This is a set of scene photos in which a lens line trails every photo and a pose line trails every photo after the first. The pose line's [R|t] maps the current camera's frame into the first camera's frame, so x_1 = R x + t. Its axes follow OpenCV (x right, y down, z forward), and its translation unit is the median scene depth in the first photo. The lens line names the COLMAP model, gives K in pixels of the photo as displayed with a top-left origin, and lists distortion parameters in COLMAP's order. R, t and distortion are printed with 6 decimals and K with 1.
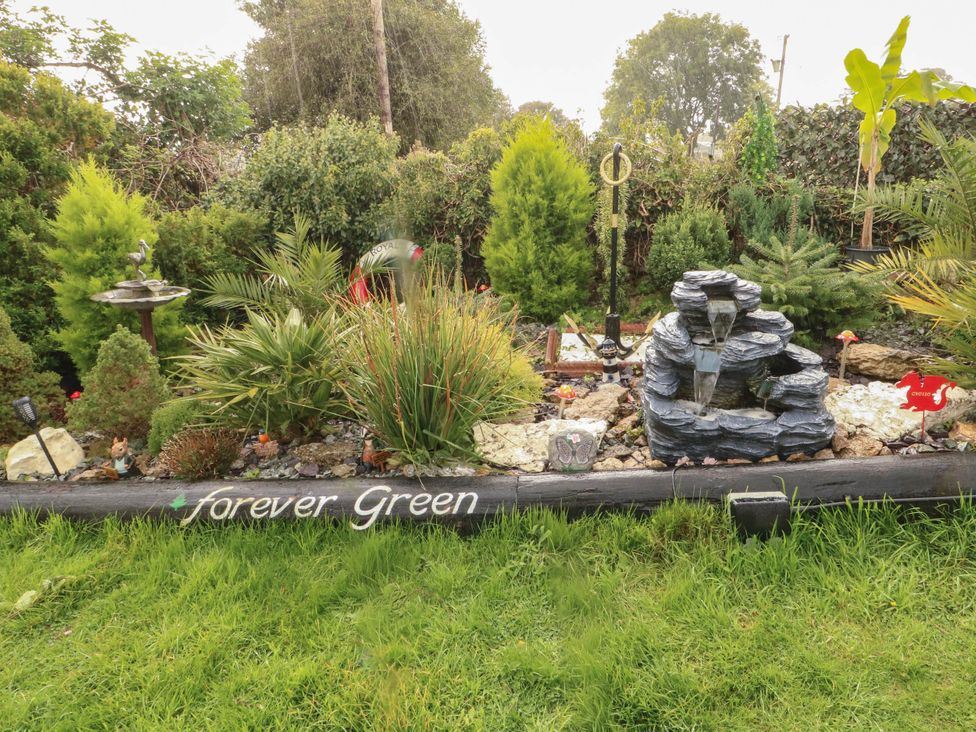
lens RADIAL K [[546.0, 0, 526.0], [0, 546.0, 340.9], [0, 0, 1]] dist [-0.000825, -0.000895]
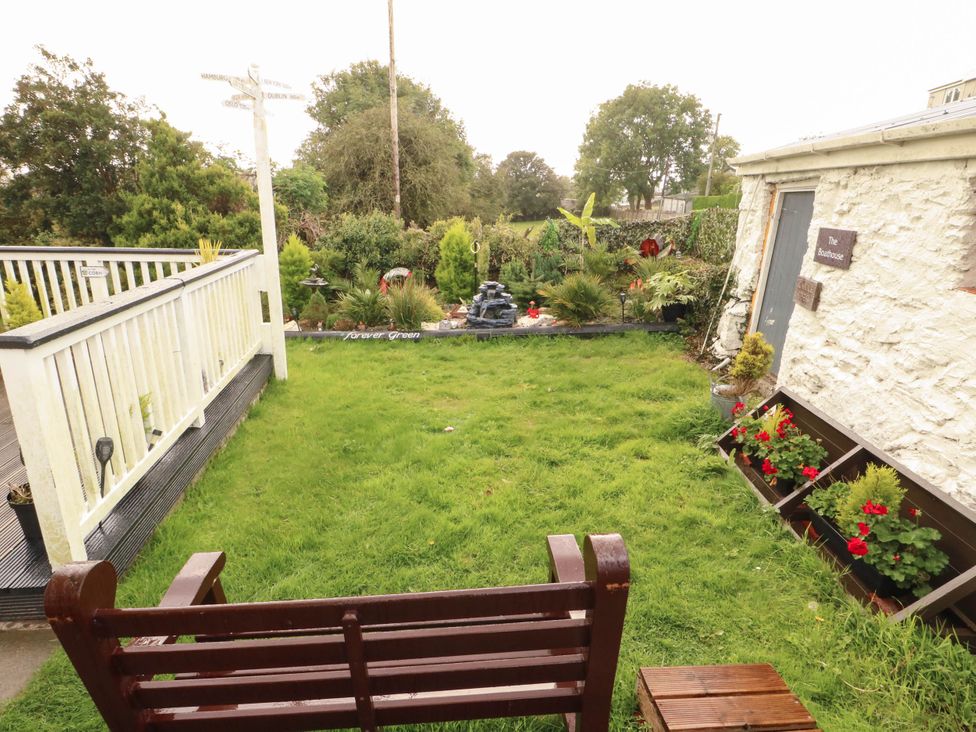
lens RADIAL K [[535.3, 0, 488.0], [0, 535.3, 366.0], [0, 0, 1]] dist [0.005765, -0.000198]
pose [[0.997269, 0.054722, -0.049602, 0.300889], [-0.054957, 0.998483, -0.003397, 0.246476], [0.049340, 0.006113, 0.998763, -1.403483]]
